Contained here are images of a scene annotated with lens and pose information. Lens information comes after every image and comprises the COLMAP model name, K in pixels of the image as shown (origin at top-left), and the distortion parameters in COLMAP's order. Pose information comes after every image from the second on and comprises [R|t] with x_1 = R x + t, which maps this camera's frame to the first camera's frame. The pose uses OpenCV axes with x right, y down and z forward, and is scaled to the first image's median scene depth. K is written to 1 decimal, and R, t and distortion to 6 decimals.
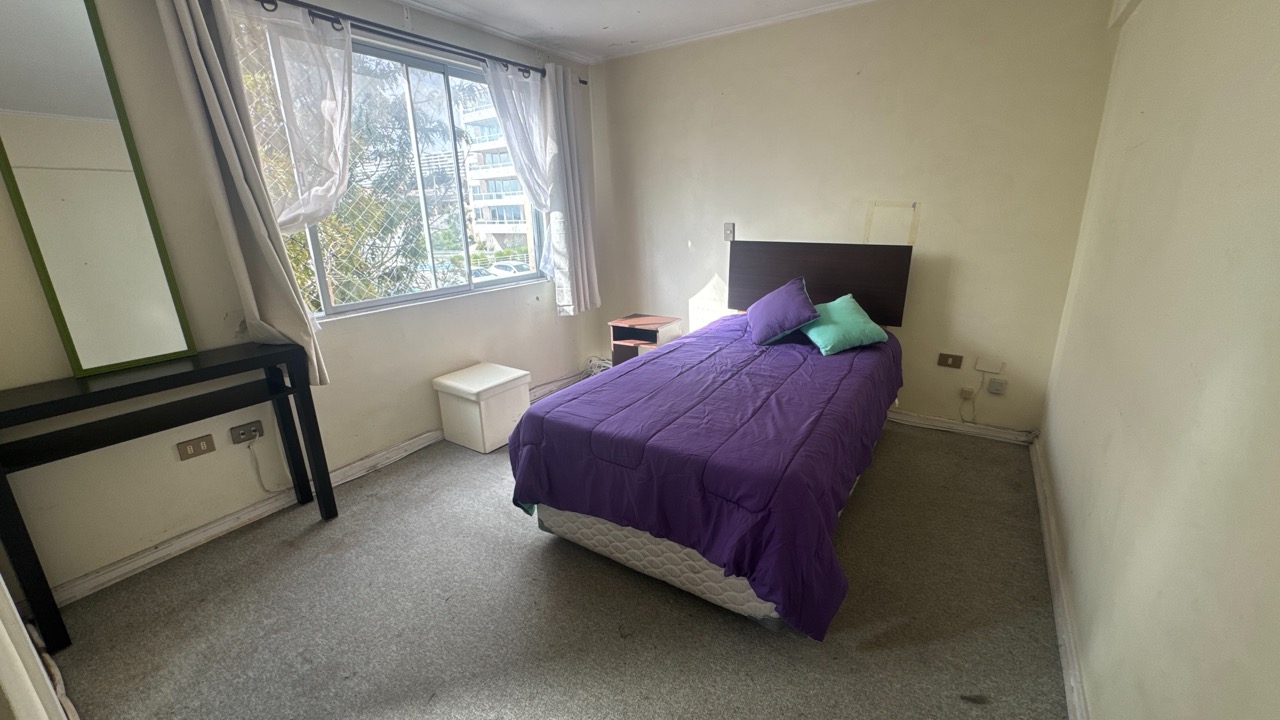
lens RADIAL K [[511.9, 0, 636.5], [0, 511.9, 360.4], [0, 0, 1]] dist [-0.003399, 0.000559]
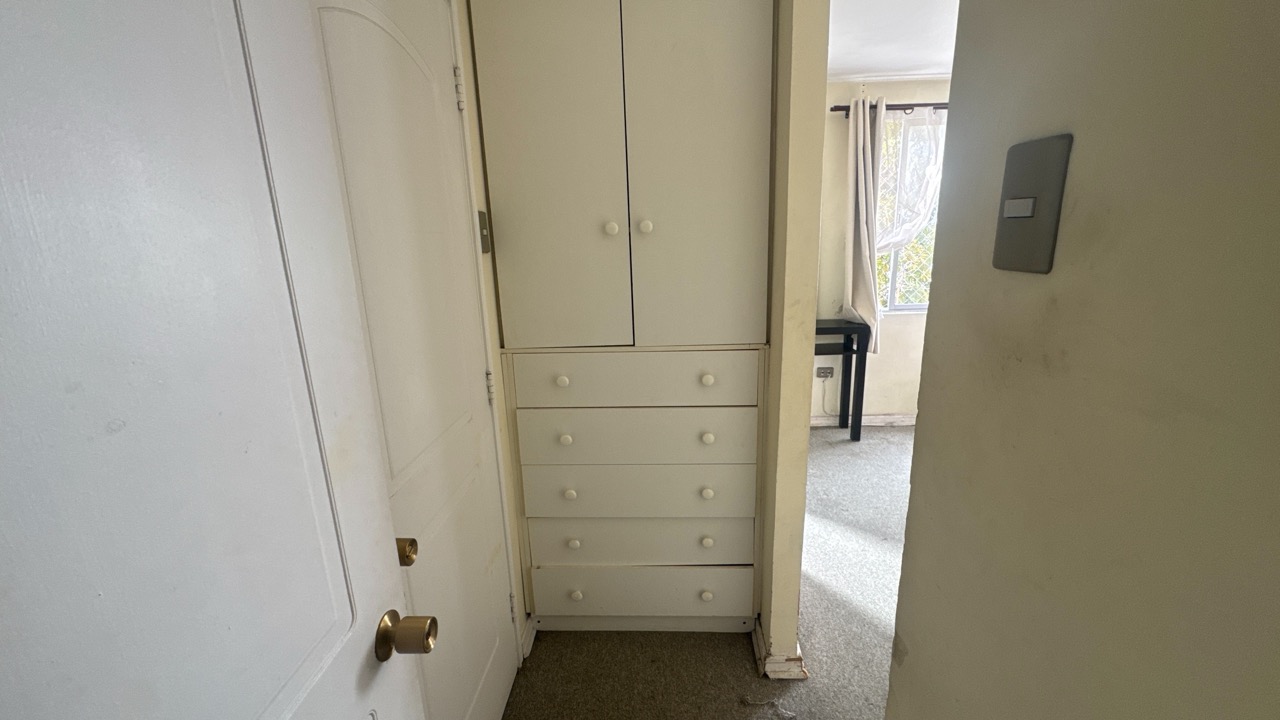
lens RADIAL K [[511.9, 0, 641.9], [0, 511.9, 361.4], [0, 0, 1]] dist [-0.003399, 0.000559]
pose [[0.534077, 0.212004, -0.818423, 0.253479], [-0.224202, 0.968905, 0.104678, 0.062576], [0.815166, 0.127586, 0.565001, -0.399767]]
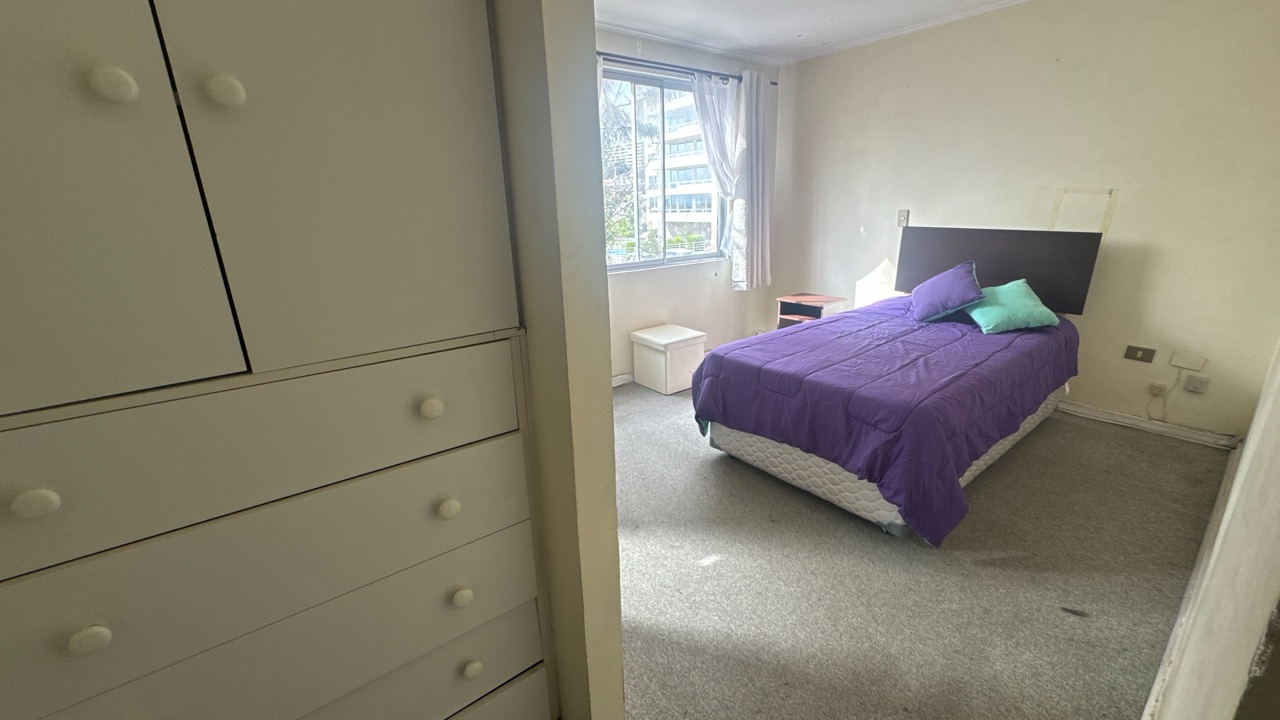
lens RADIAL K [[511.9, 0, 640.5], [0, 511.9, 360.0], [0, 0, 1]] dist [-0.003399, 0.000559]
pose [[0.952354, 0.090197, -0.291352, -0.001838], [-0.084754, 0.995911, 0.031279, 0.078982], [0.292982, -0.005095, 0.956104, -0.251222]]
